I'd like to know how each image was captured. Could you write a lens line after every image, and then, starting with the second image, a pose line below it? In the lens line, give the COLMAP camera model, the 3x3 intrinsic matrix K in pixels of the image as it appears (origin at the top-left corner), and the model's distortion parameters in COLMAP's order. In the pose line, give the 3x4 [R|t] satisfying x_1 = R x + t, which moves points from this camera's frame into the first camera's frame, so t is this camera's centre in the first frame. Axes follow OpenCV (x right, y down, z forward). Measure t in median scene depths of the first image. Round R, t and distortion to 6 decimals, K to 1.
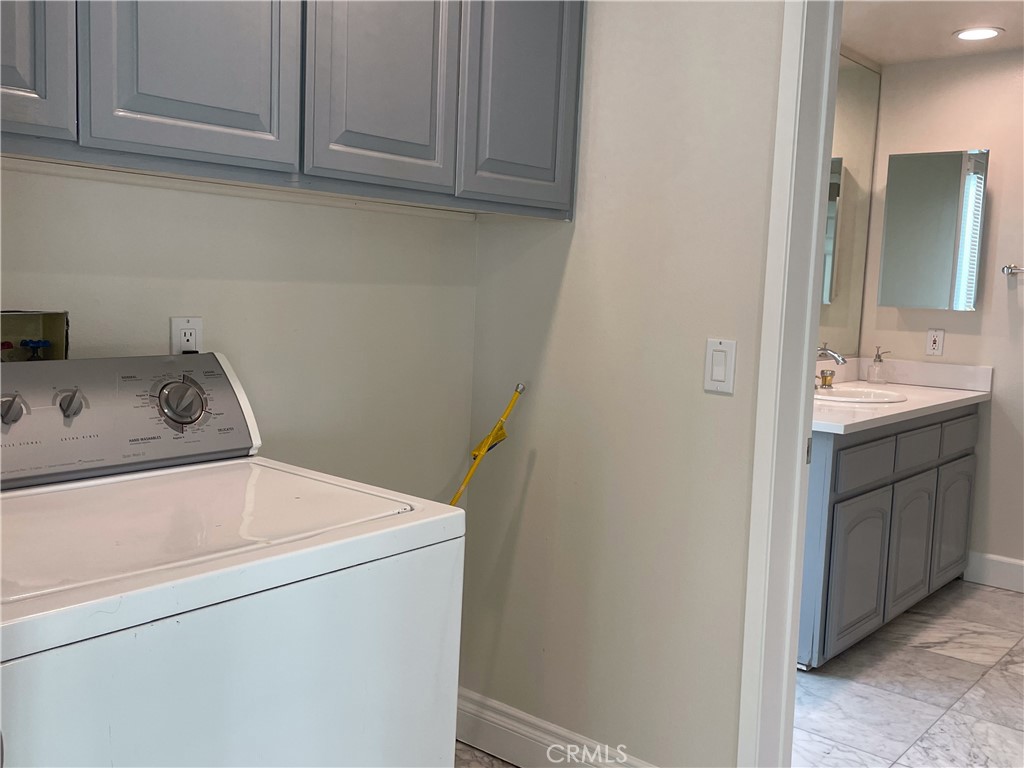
lens RADIAL K [[1005.6, 0, 514.7], [0, 1005.6, 383.2], [0, 0, 1]] dist [0.028681, 0.000000]
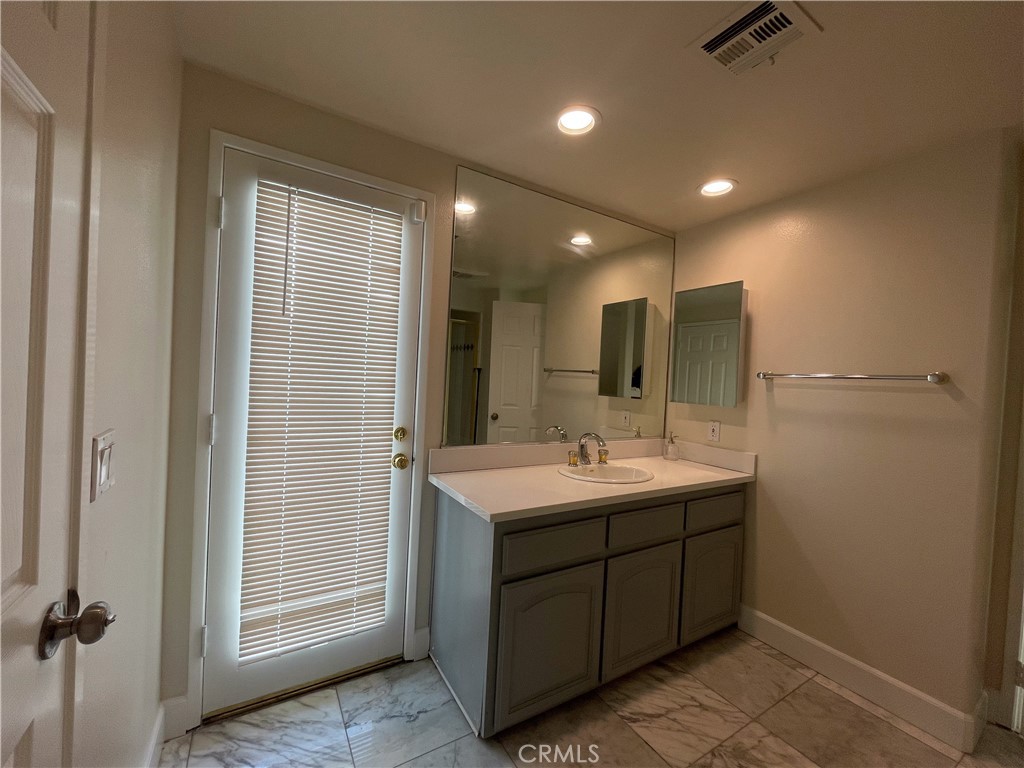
lens RADIAL K [[414.1, 0, 512.9], [0, 414.1, 383.5], [0, 0, 1]] dist [-0.002557, -0.000440]
pose [[0.946532, 0.011210, -0.322414, 0.381430], [-0.044931, 0.994237, -0.097338, -0.042070], [0.319464, 0.106620, 0.941581, 0.457423]]
